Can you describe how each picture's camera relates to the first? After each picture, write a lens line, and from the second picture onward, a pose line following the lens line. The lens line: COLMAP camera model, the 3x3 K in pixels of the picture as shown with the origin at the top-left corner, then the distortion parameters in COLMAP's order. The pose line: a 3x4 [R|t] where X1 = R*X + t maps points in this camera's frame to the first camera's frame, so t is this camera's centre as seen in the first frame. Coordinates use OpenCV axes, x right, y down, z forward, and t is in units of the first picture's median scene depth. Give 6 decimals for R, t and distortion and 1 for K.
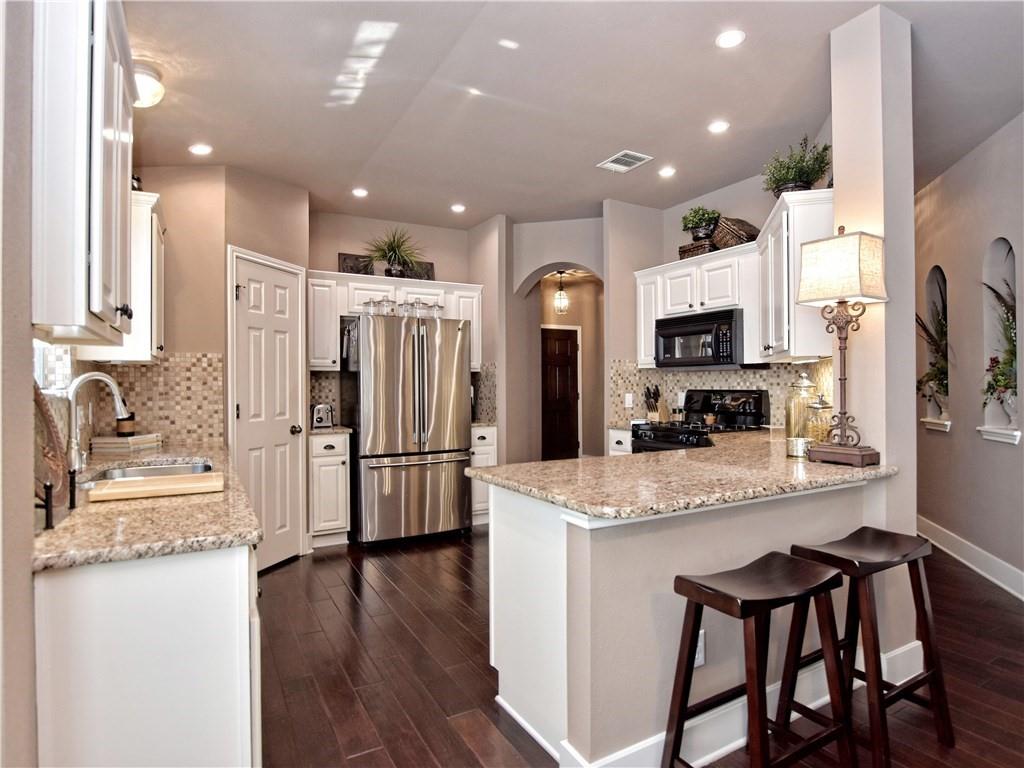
lens RADIAL K [[566.2, 0, 518.9], [0, 566.2, 378.5], [0, 0, 1]] dist [-0.005334, -0.000234]
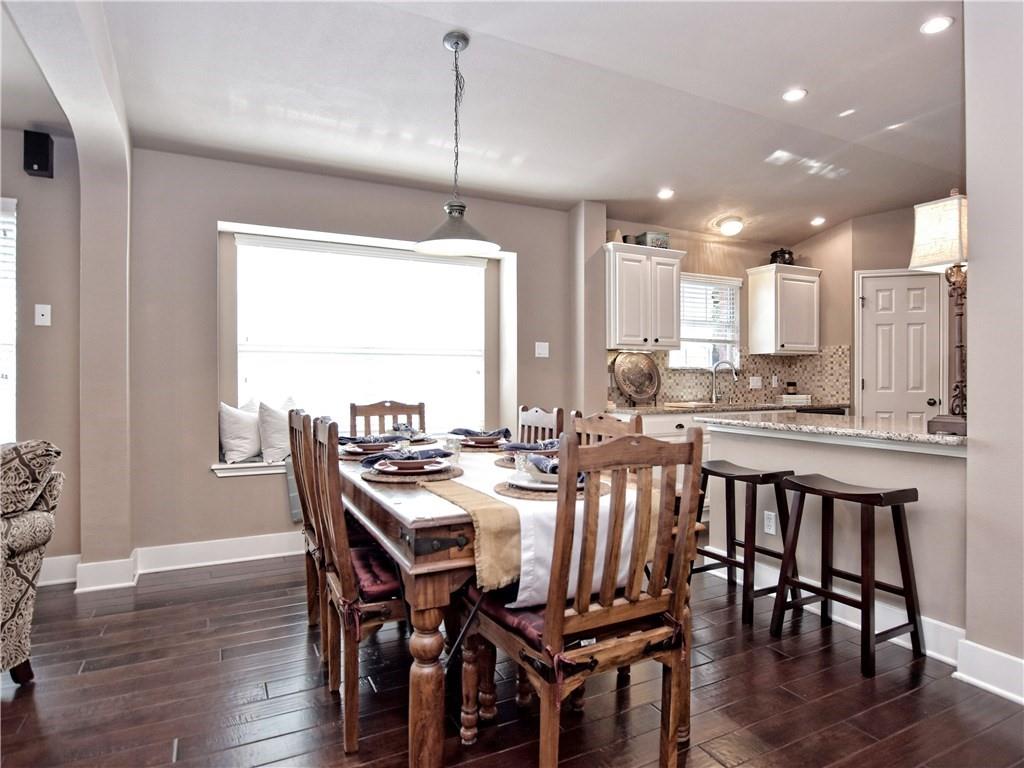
lens RADIAL K [[599.7, 0, 514.9], [0, 599.7, 385.1], [0, 0, 1]] dist [-0.009005, -0.001318]
pose [[-0.041108, 0.006142, -0.999136, 1.136014], [0.006614, 0.999961, 0.005875, 0.048928], [0.999133, -0.006367, -0.041147, 0.182641]]
